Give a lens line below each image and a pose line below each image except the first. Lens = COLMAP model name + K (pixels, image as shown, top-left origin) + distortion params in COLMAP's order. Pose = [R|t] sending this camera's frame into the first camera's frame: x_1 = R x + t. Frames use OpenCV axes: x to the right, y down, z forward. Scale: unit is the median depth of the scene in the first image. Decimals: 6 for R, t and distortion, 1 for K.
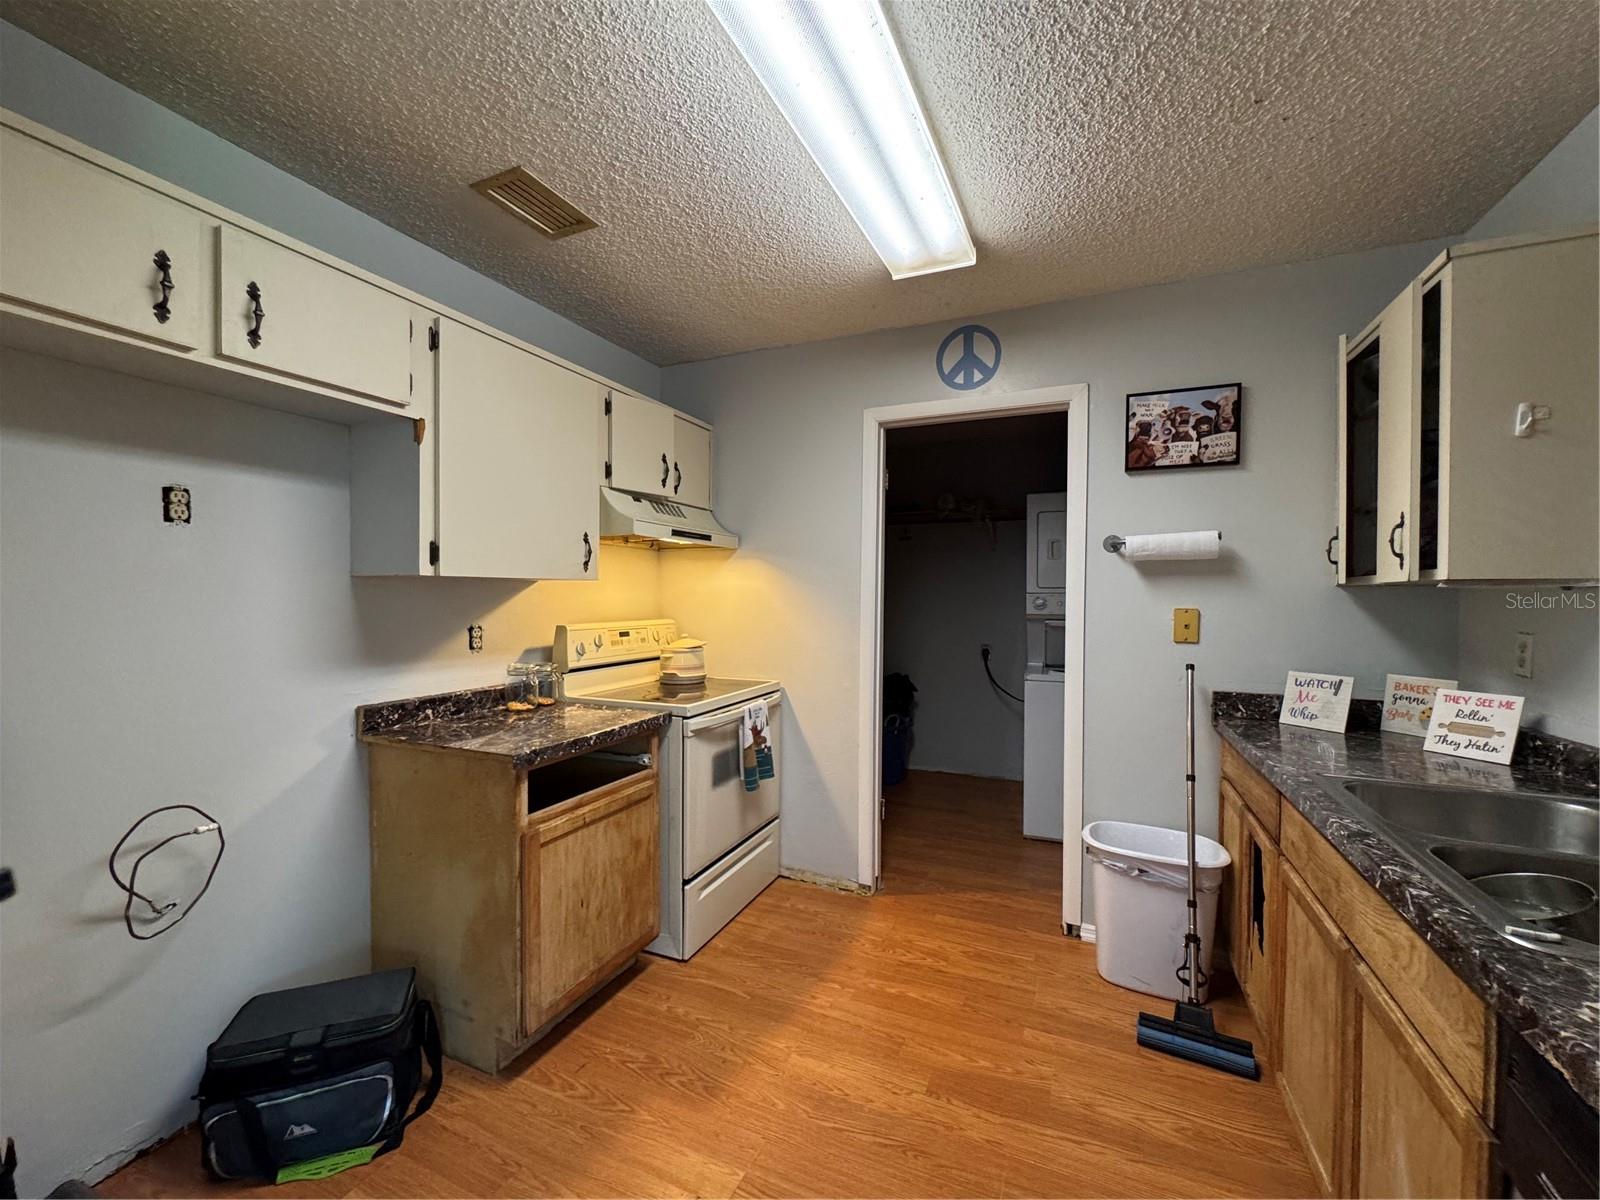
lens RADIAL K [[640.7, 0, 804.1], [0, 640.7, 600.1], [0, 0, 1]] dist [-0.002374, 0.000049]
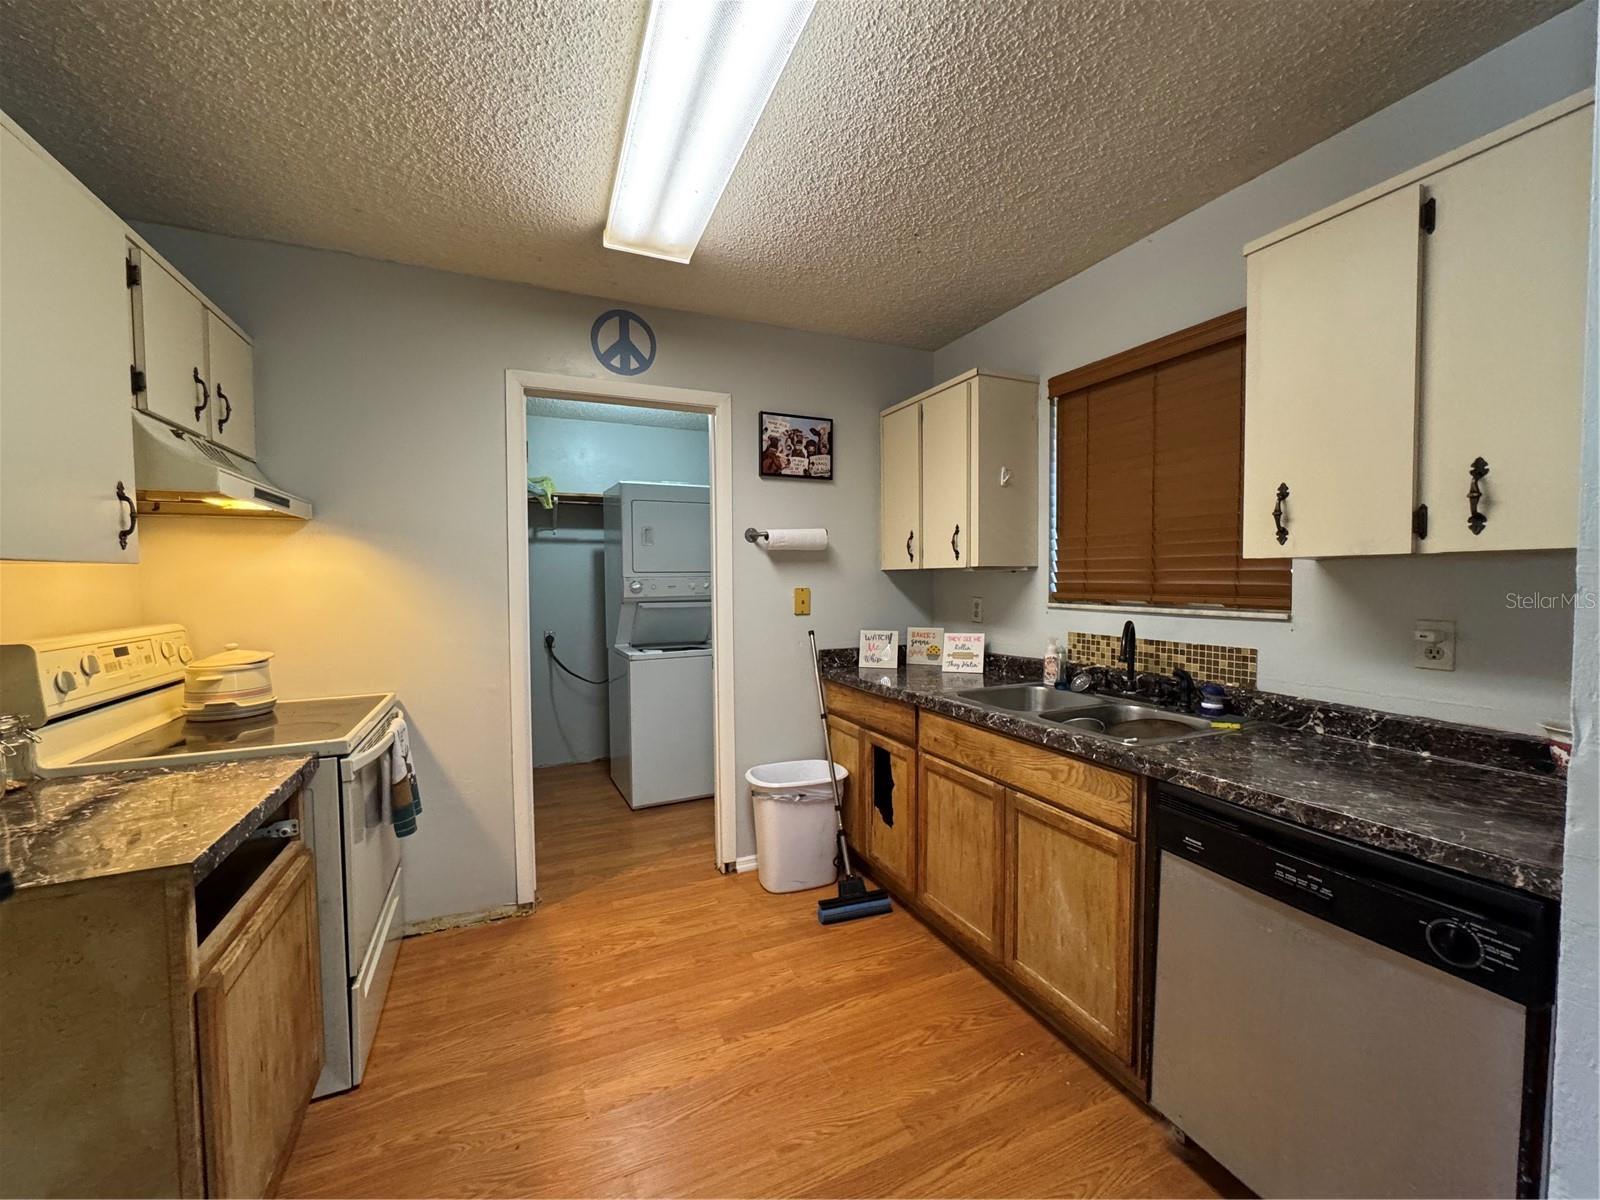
lens RADIAL K [[640.7, 0, 800.9], [0, 640.7, 600.1], [0, 0, 1]] dist [-0.002374, 0.000049]
pose [[0.669448, -0.036516, 0.741961, -0.405246], [0.018442, 0.999300, 0.032542, -0.005283], [-0.742630, -0.008101, 0.669653, 0.155464]]
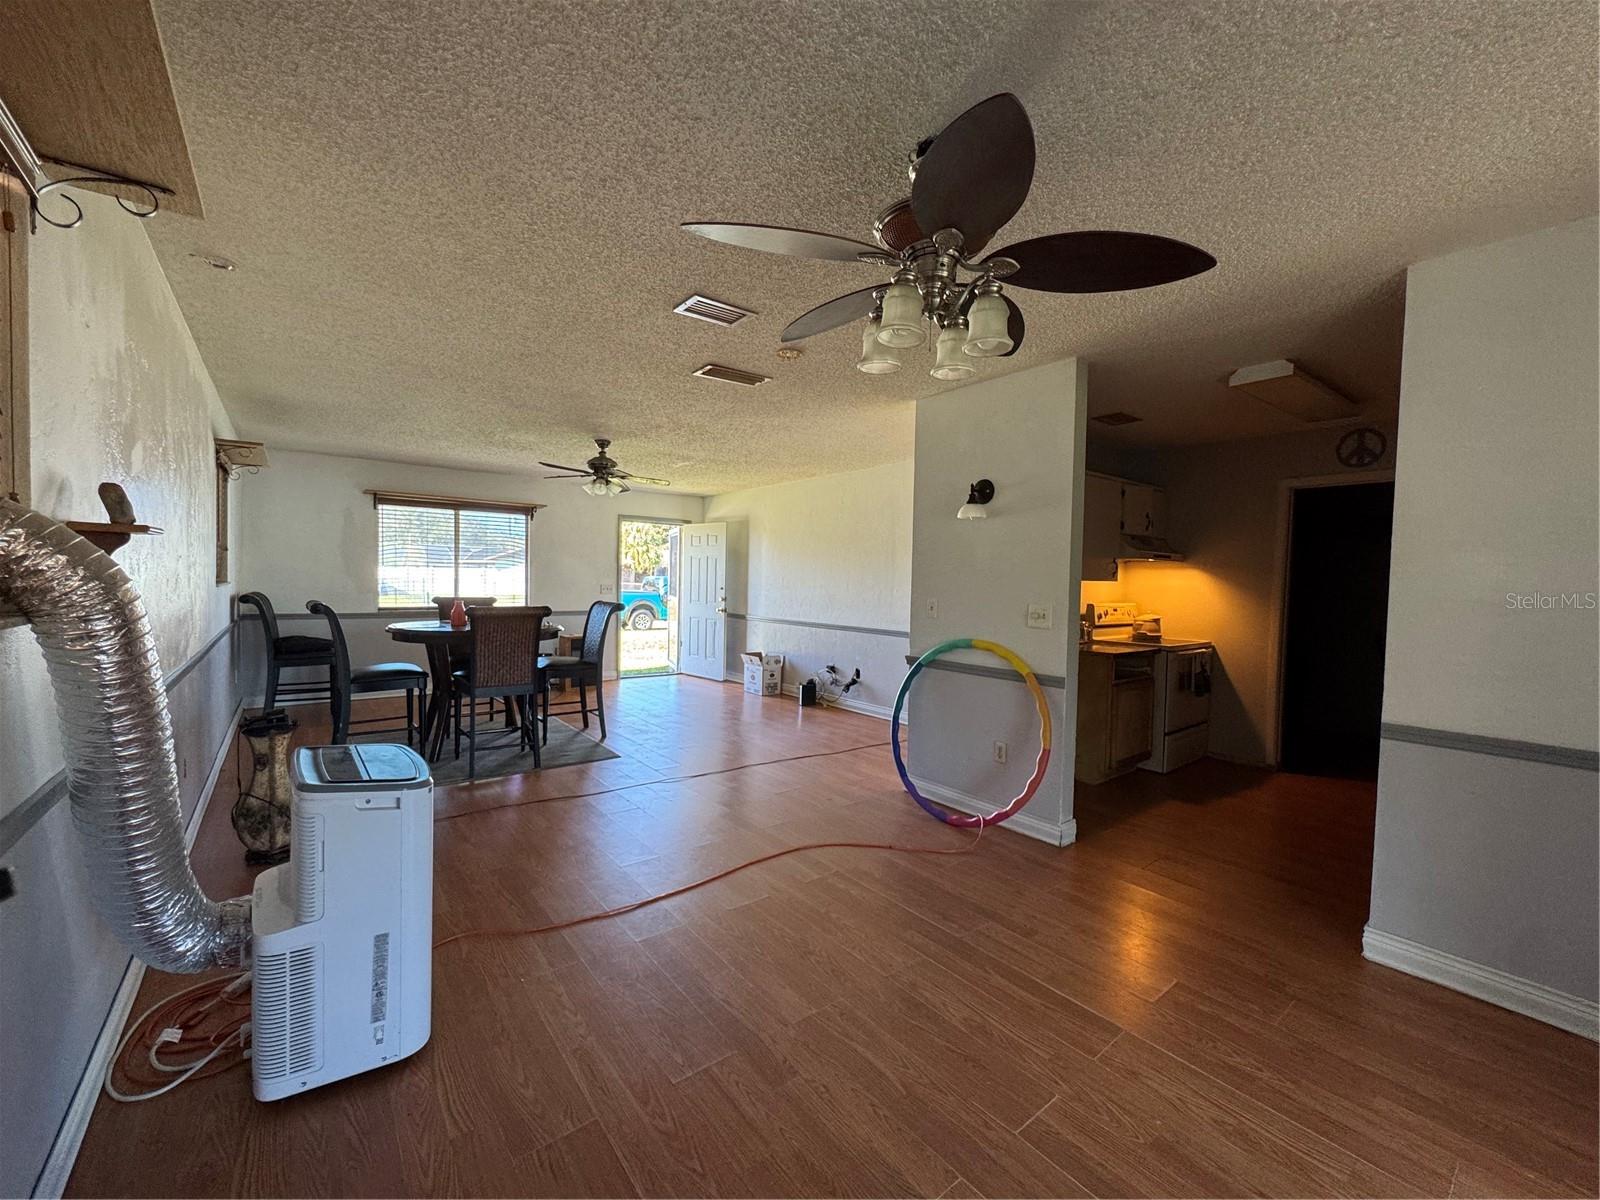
lens RADIAL K [[640.7, 0, 794.7], [0, 640.7, 601.7], [0, 0, 1]] dist [-0.002374, 0.000049]
pose [[0.886631, 0.027195, -0.461678, -0.335792], [-0.026655, 0.999615, 0.007694, 0.052896], [0.461709, 0.005484, 0.887014, -1.433485]]
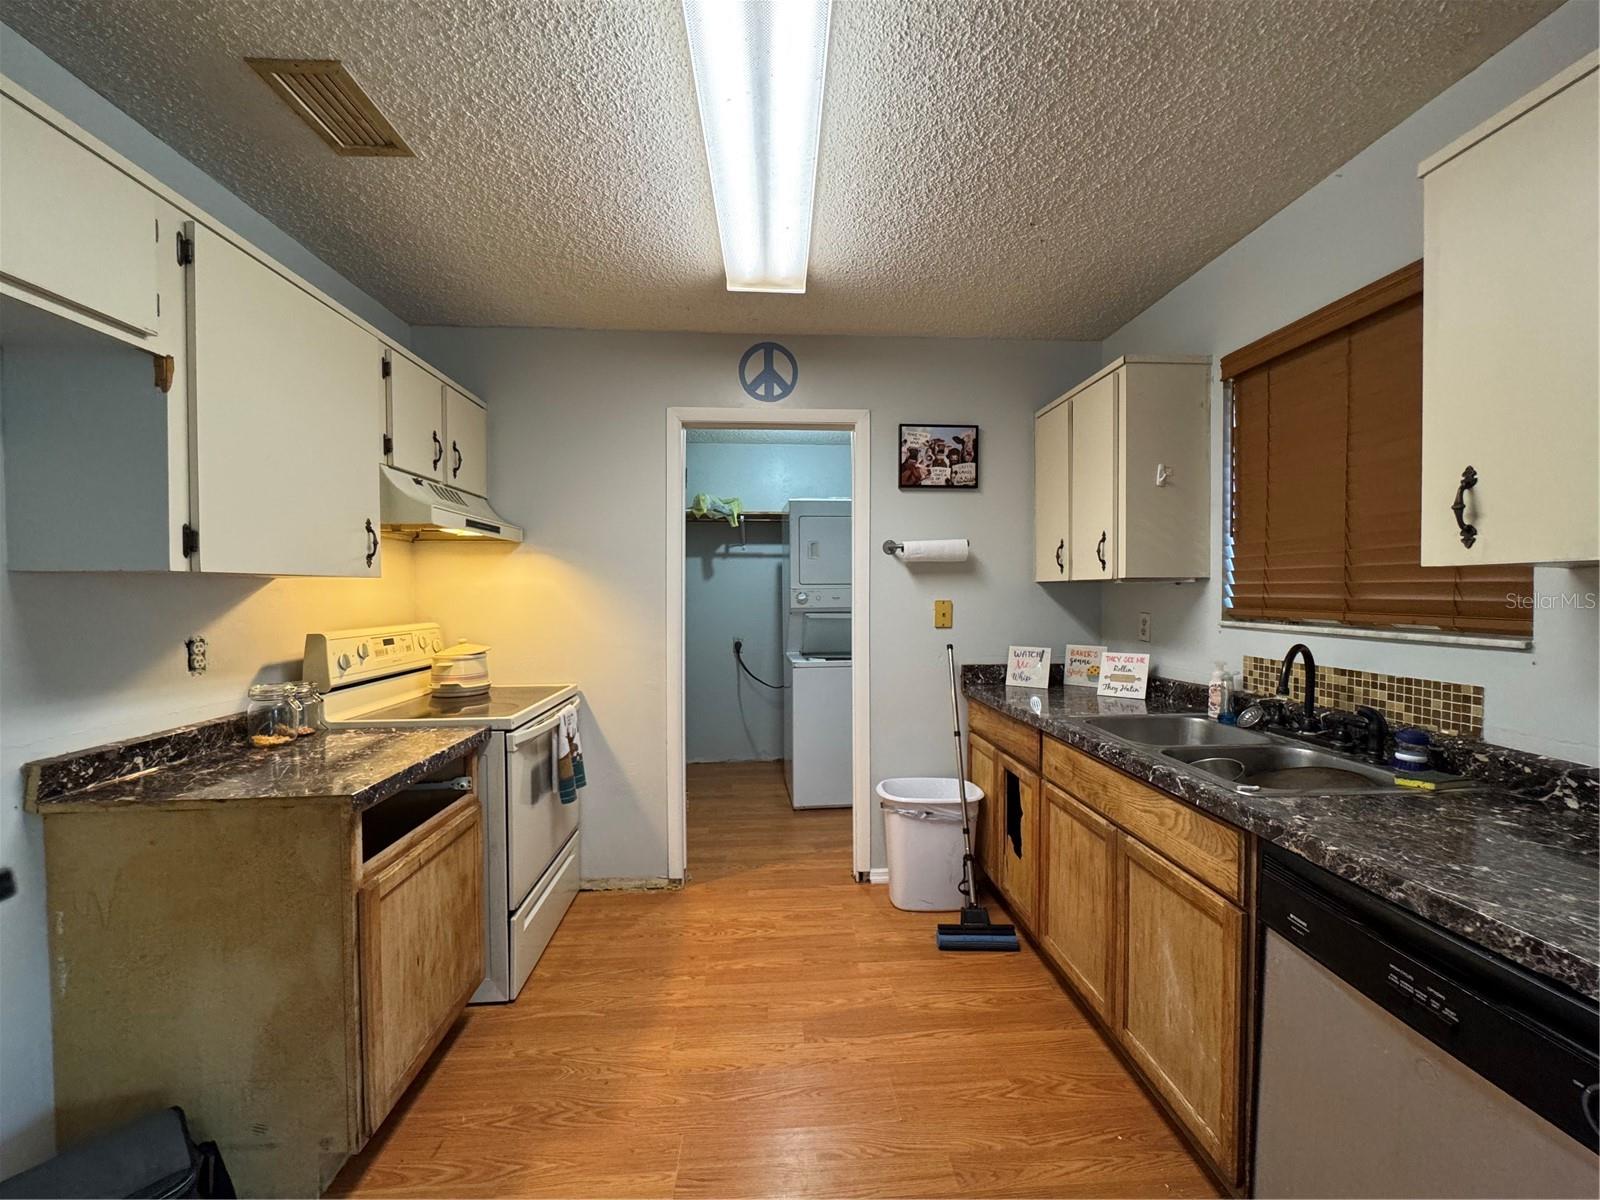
lens RADIAL K [[640.7, 0, 802.5], [0, 640.7, 599.9], [0, 0, 1]] dist [-0.002374, 0.000049]
pose [[0.886024, -0.015228, 0.463389, -0.257183], [0.012955, 0.999883, 0.008088, -0.001837], [-0.463458, -0.001163, 0.886118, 0.017158]]
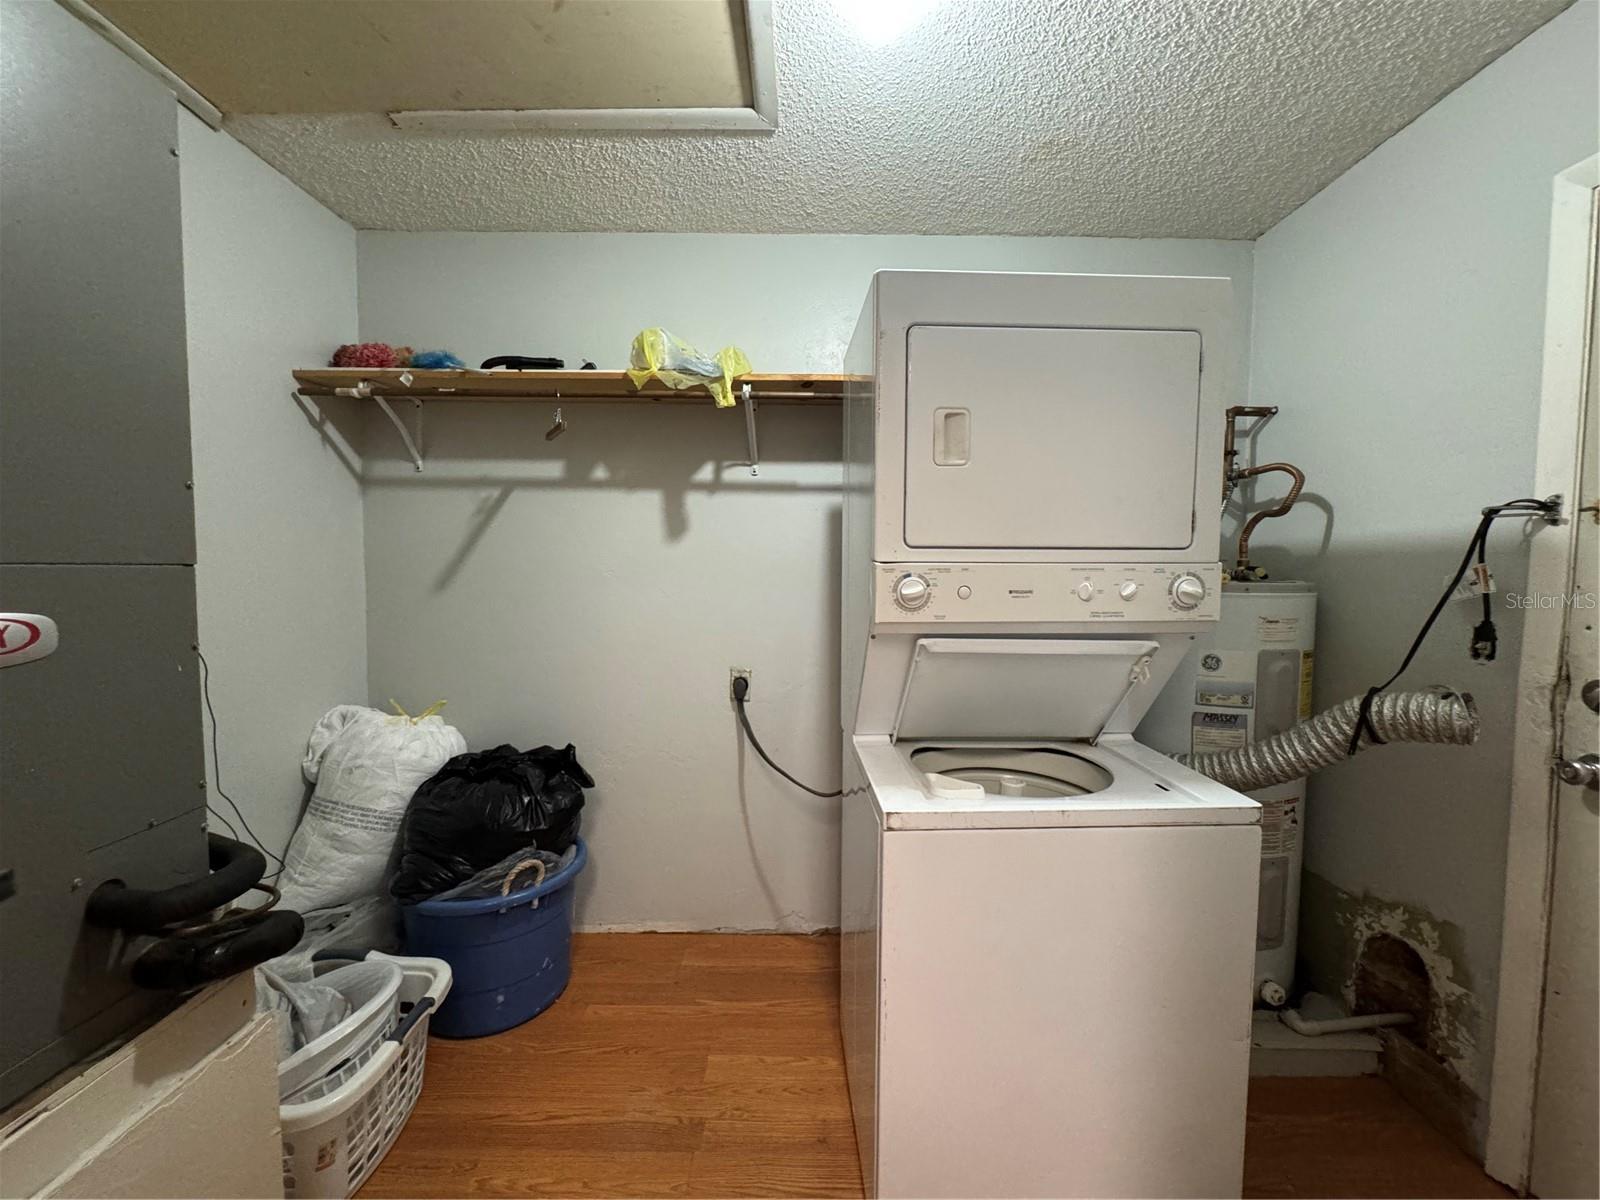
lens RADIAL K [[640.7, 0, 800.4], [0, 640.7, 598.6], [0, 0, 1]] dist [-0.002374, 0.000049]
pose [[0.917439, -0.016934, 0.397515, 0.300991], [-0.000273, 0.999067, 0.043190, -0.011211], [-0.397875, -0.039733, 0.916579, 1.218086]]
